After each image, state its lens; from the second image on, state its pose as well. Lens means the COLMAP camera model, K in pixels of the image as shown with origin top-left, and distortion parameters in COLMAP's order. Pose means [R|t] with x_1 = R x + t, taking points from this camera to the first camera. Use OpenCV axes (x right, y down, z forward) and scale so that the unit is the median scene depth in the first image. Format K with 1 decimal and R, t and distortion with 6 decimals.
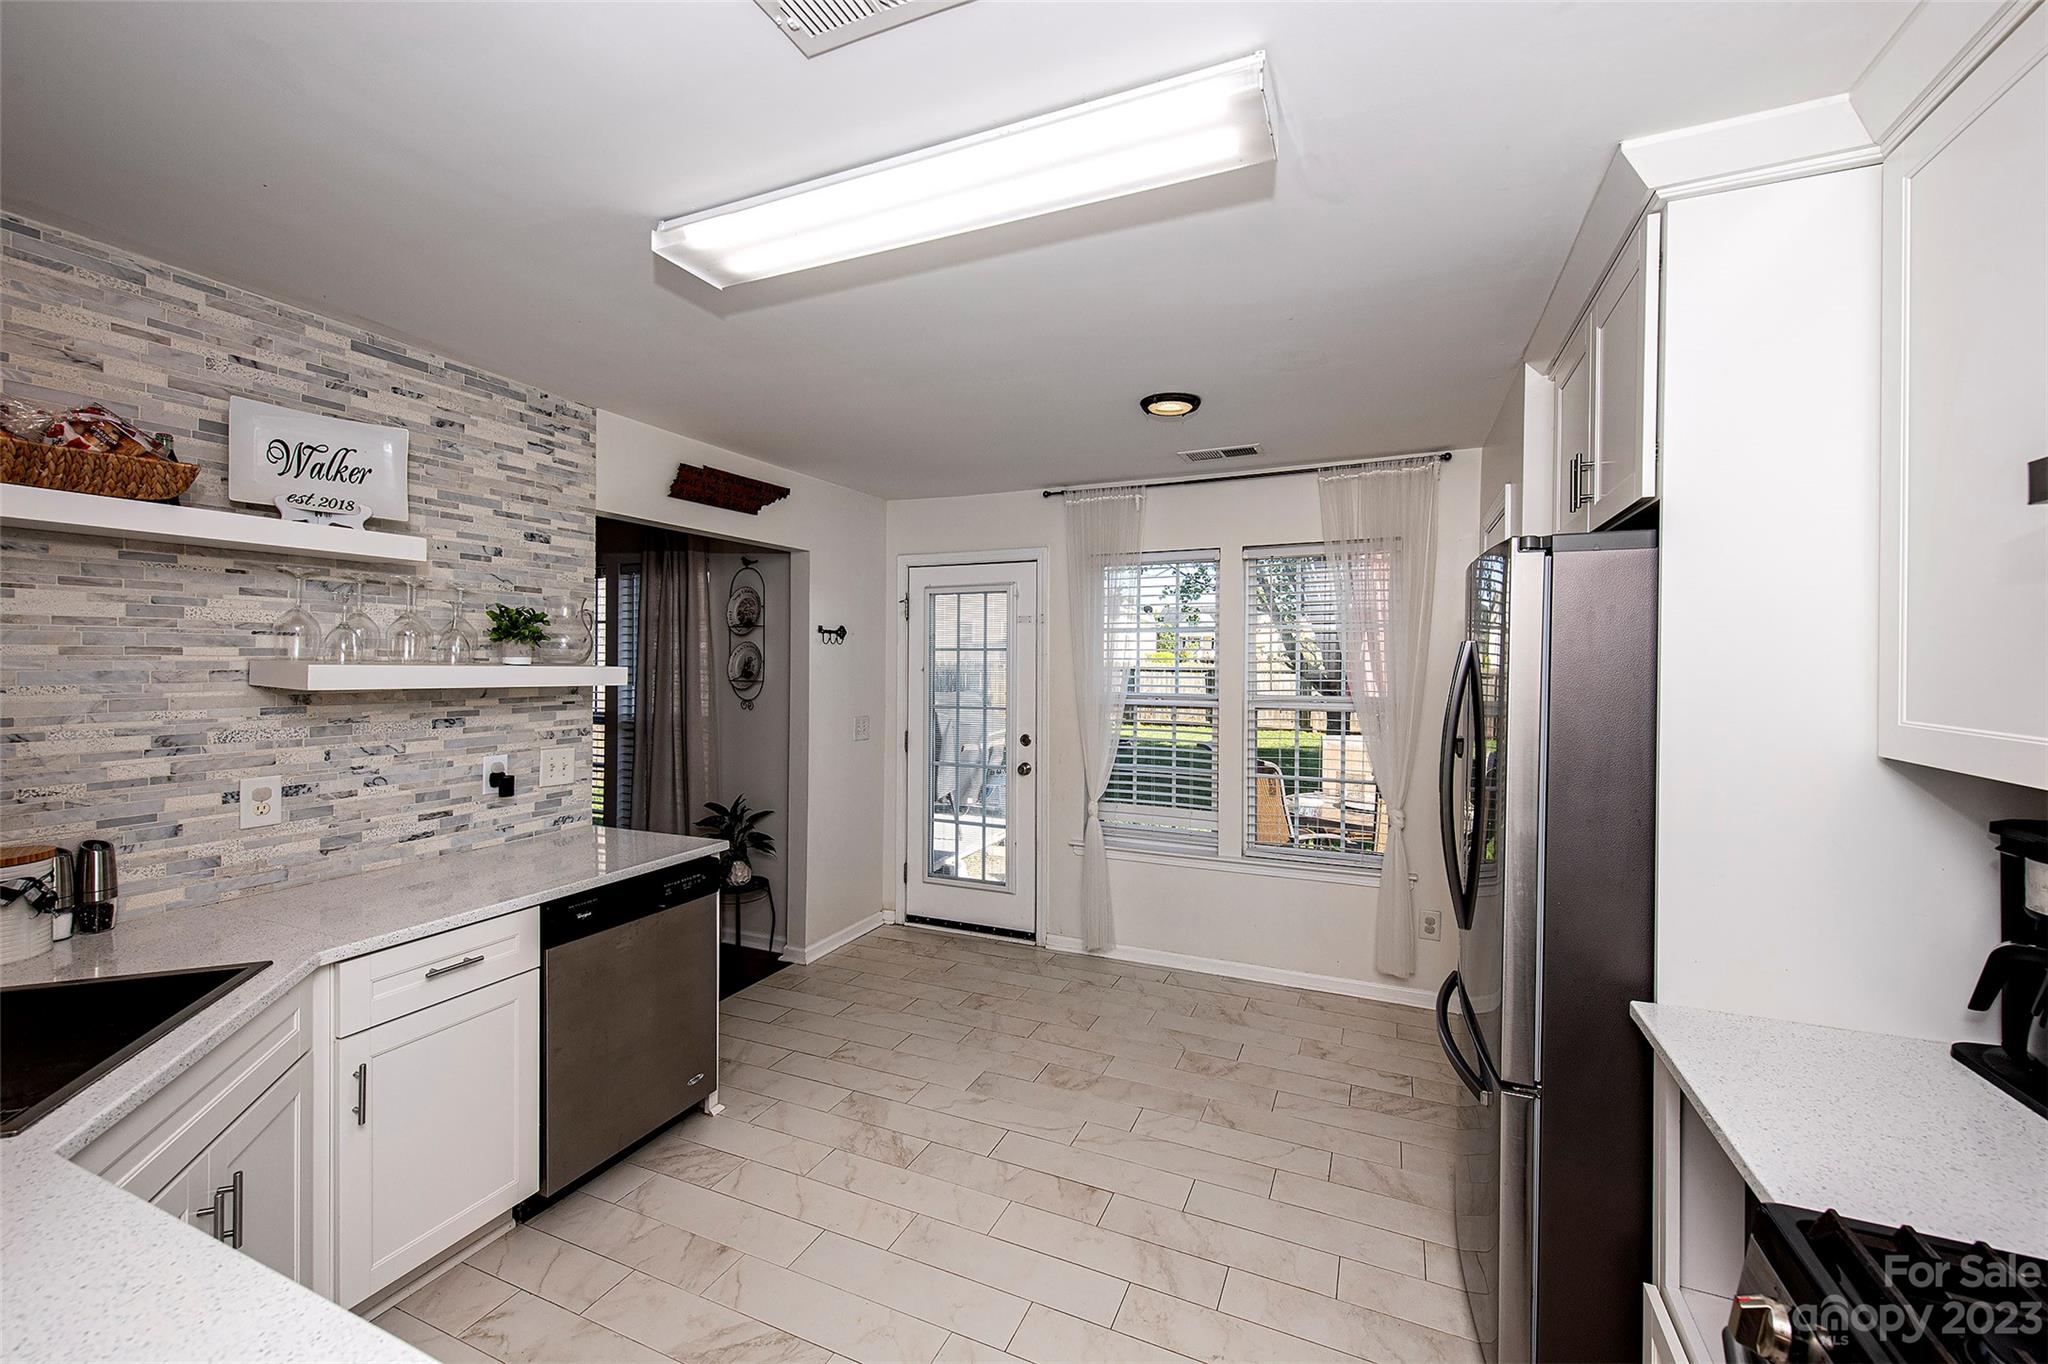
lens RADIAL K [[829.8, 0, 1040.0], [0, 829.8, 661.9], [0, 0, 1]] dist [0.008727, -0.000518]
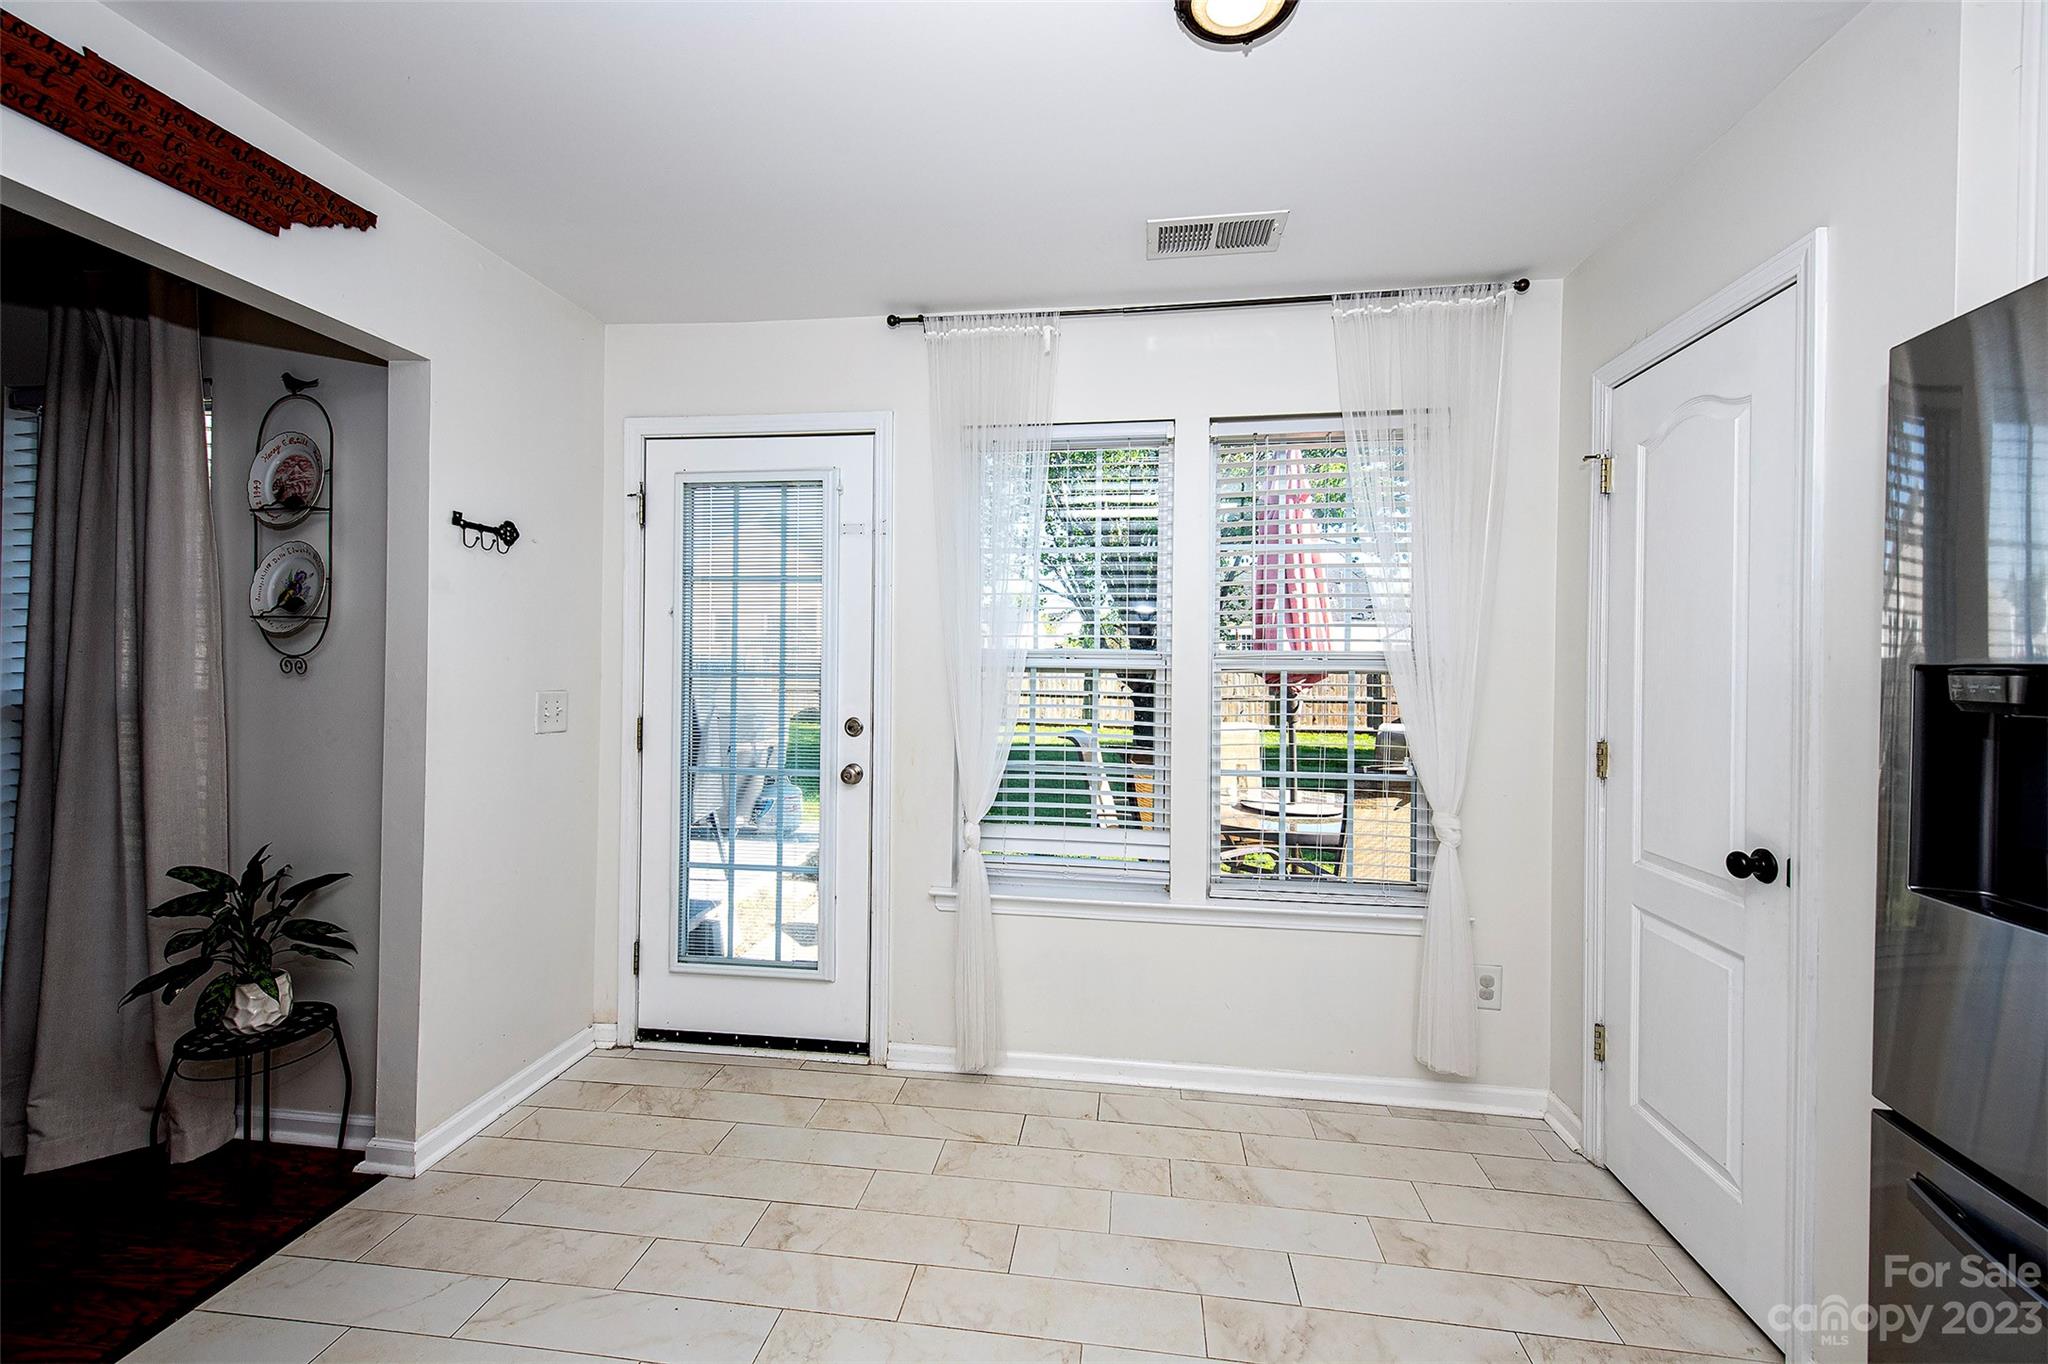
lens RADIAL K [[829.8, 0, 1040.0], [0, 829.8, 661.9], [0, 0, 1]] dist [0.008727, -0.000518]
pose [[0.961934, 0.004856, 0.273237, -0.053880], [-0.004229, 0.999987, -0.002884, 0.049241], [-0.273247, 0.001619, 0.961942, 0.387199]]
